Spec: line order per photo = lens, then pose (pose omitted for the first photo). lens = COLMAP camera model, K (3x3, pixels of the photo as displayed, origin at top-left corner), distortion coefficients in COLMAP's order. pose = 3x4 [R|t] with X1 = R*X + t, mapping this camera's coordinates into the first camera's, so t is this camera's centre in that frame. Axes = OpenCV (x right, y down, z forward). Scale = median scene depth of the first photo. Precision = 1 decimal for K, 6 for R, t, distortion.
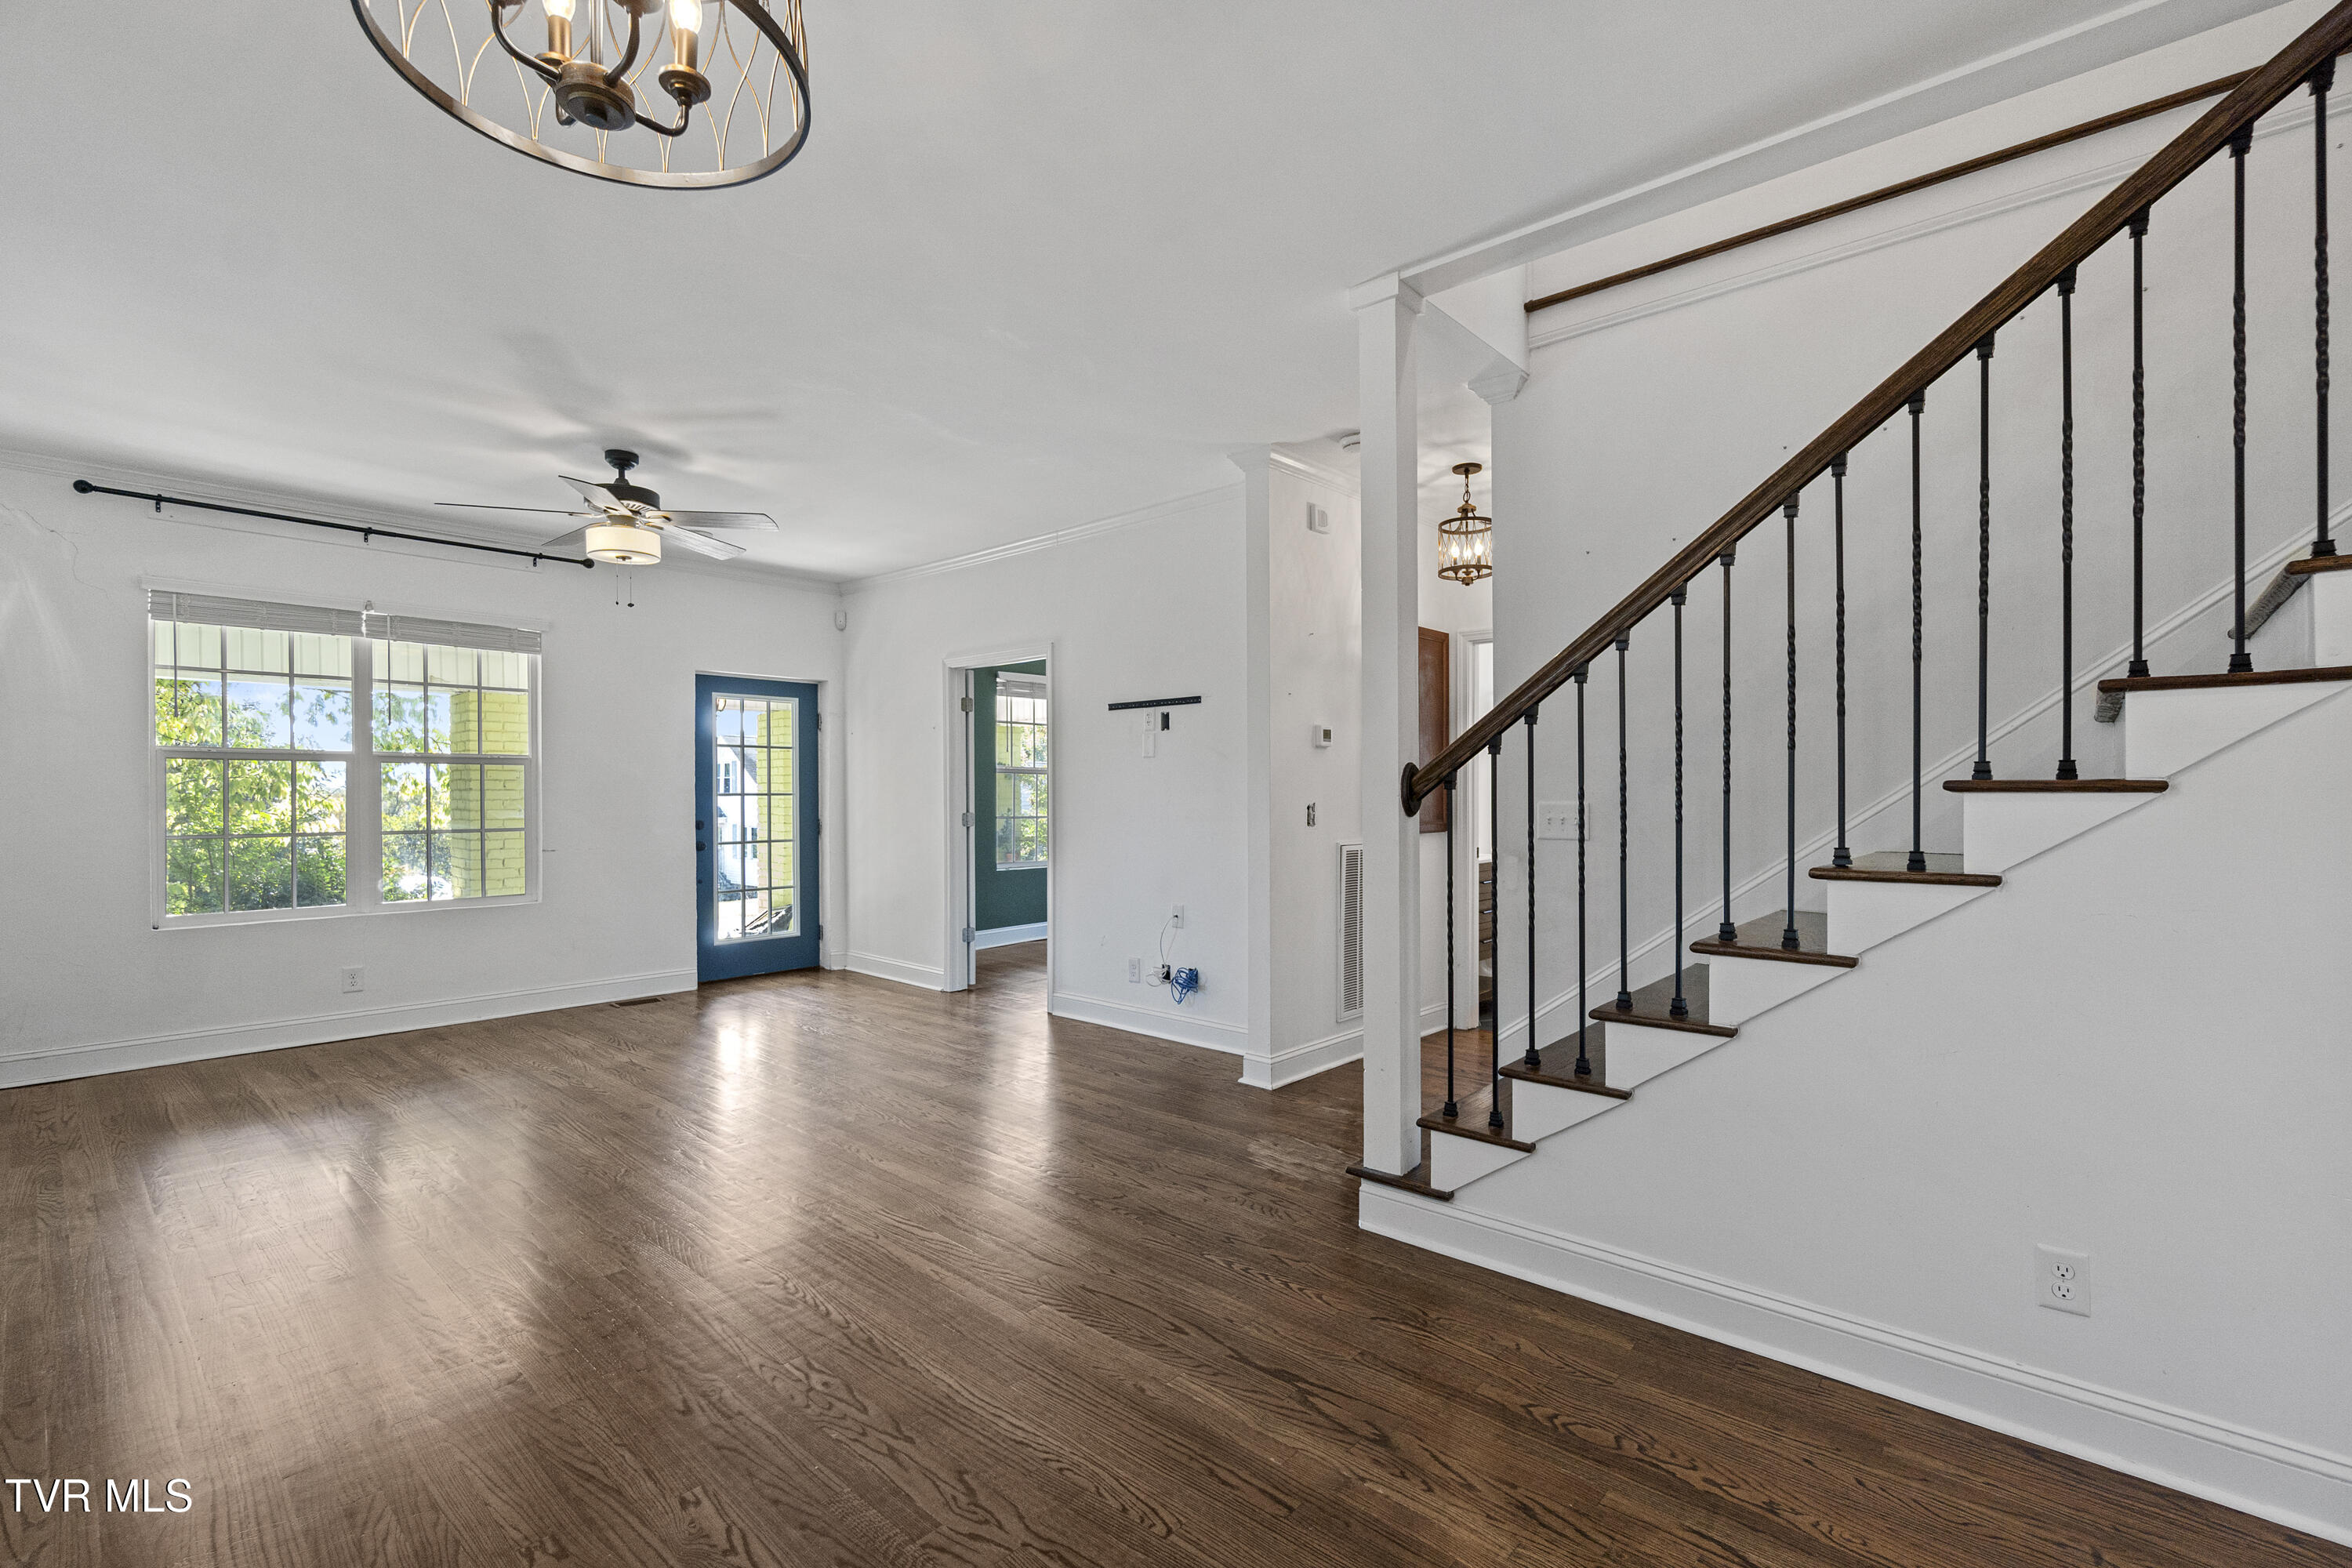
lens RADIAL K [[1033.6, 0, 1171.4], [0, 1033.6, 788.3], [0, 0, 1]] dist [-0.001489, 0.000942]
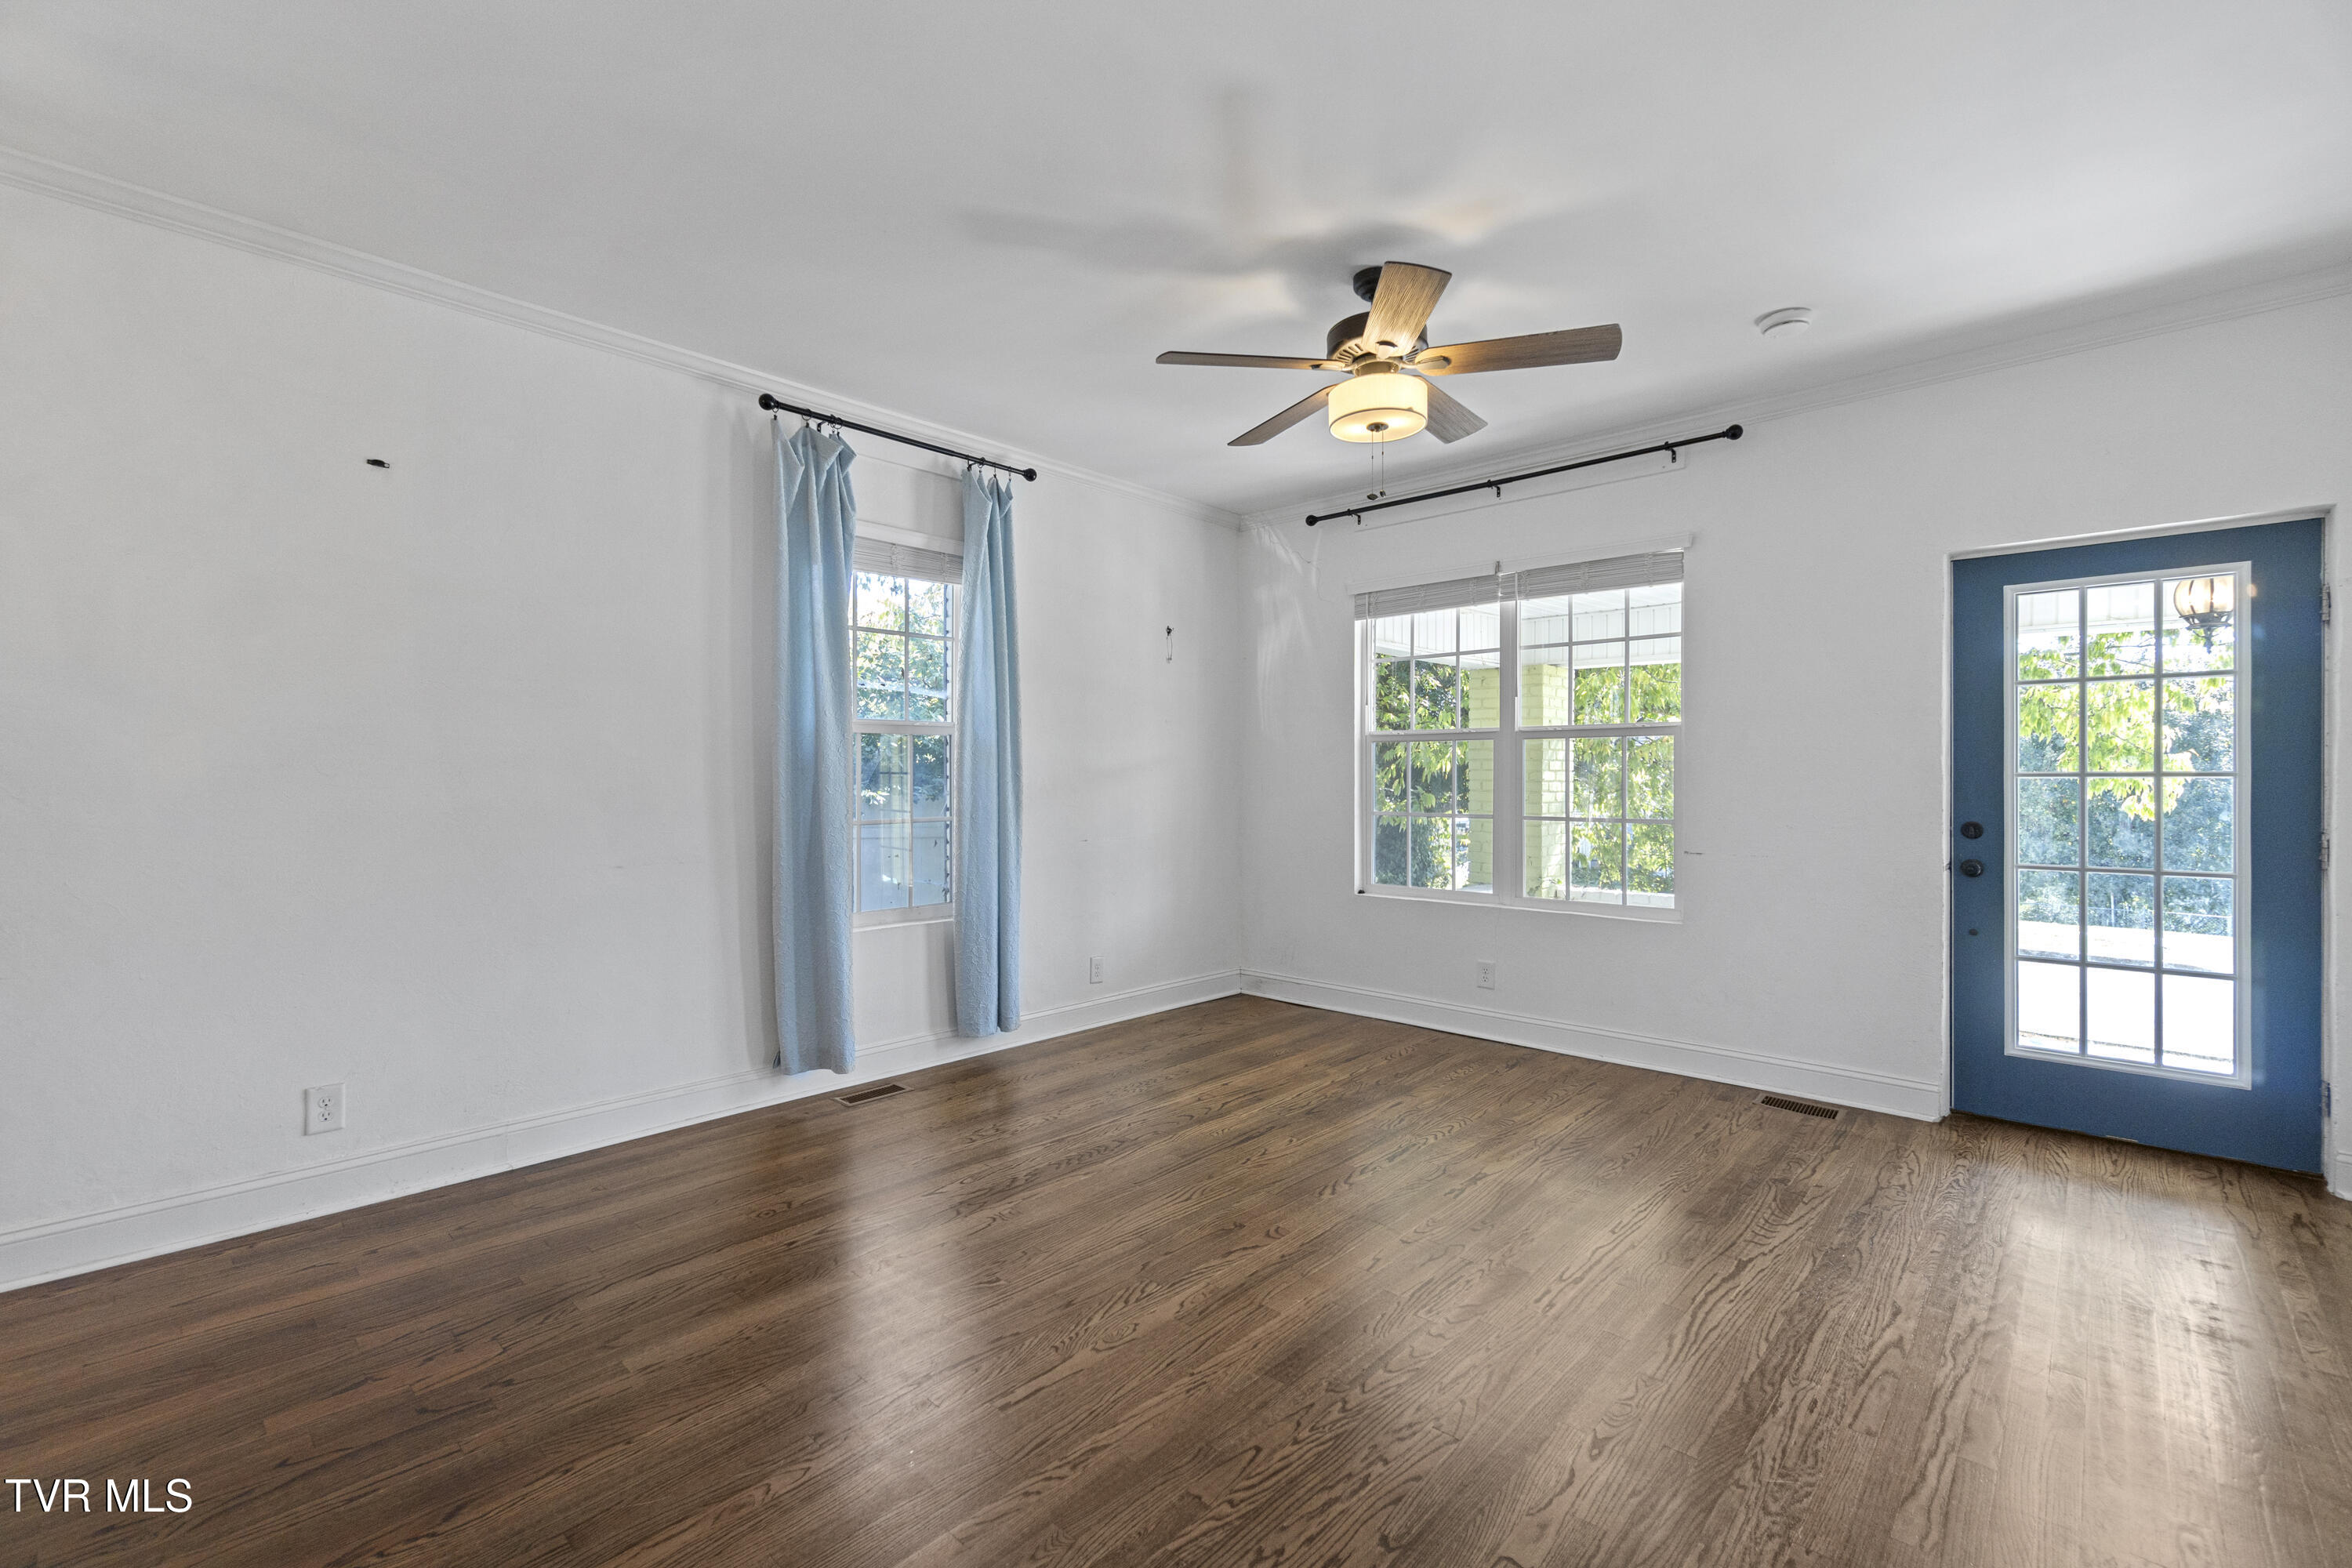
lens RADIAL K [[1021.9, 0, 1171.4], [0, 1021.9, 787.1], [0, 0, 1]] dist [-0.001346, 0.000096]
pose [[-0.020932, 0.015158, -0.999666, 0.120029], [0.004938, 0.999874, 0.015058, 0.002246], [0.999769, -0.004621, -0.021004, 0.701053]]
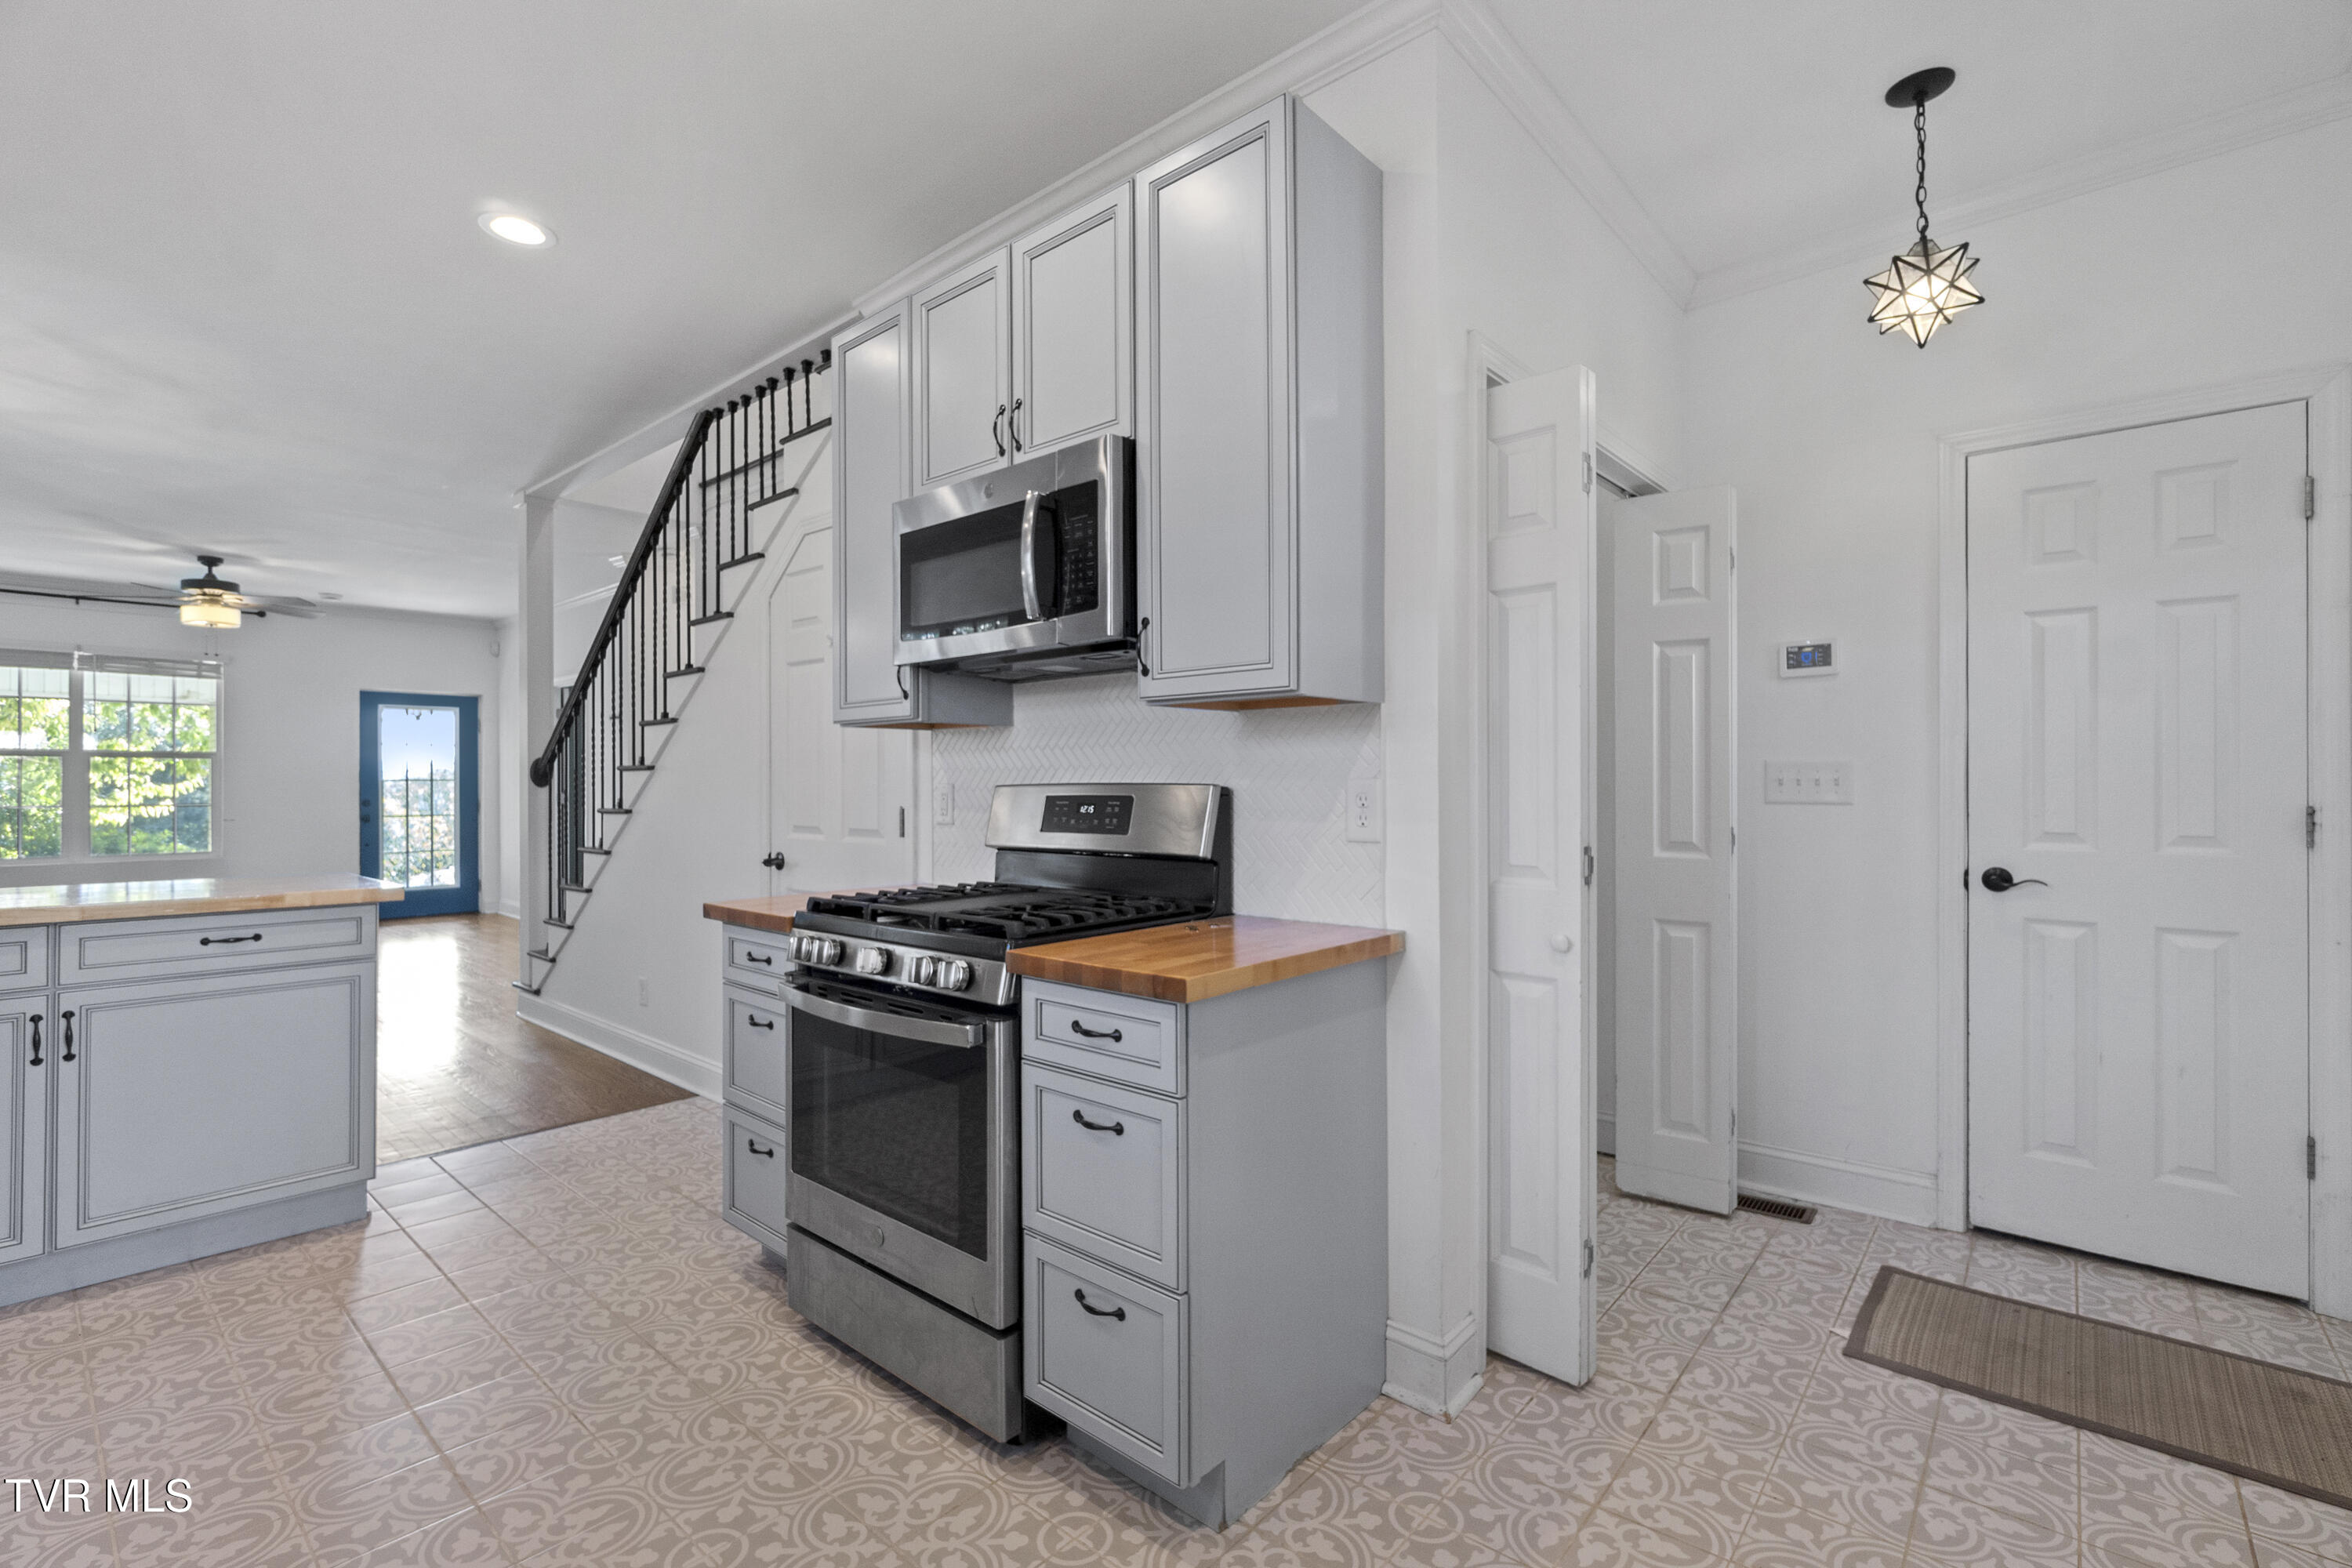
lens RADIAL K [[1041.7, 0, 1176.0], [0, 1041.7, 784.0], [0, 0, 1]] dist [-0.001799, -0.000222]
pose [[0.999975, 0.001737, 0.006881, 0.723389], [-0.001754, 0.999995, 0.002471, 0.006962], [-0.006876, -0.002483, 0.999973, -0.453063]]
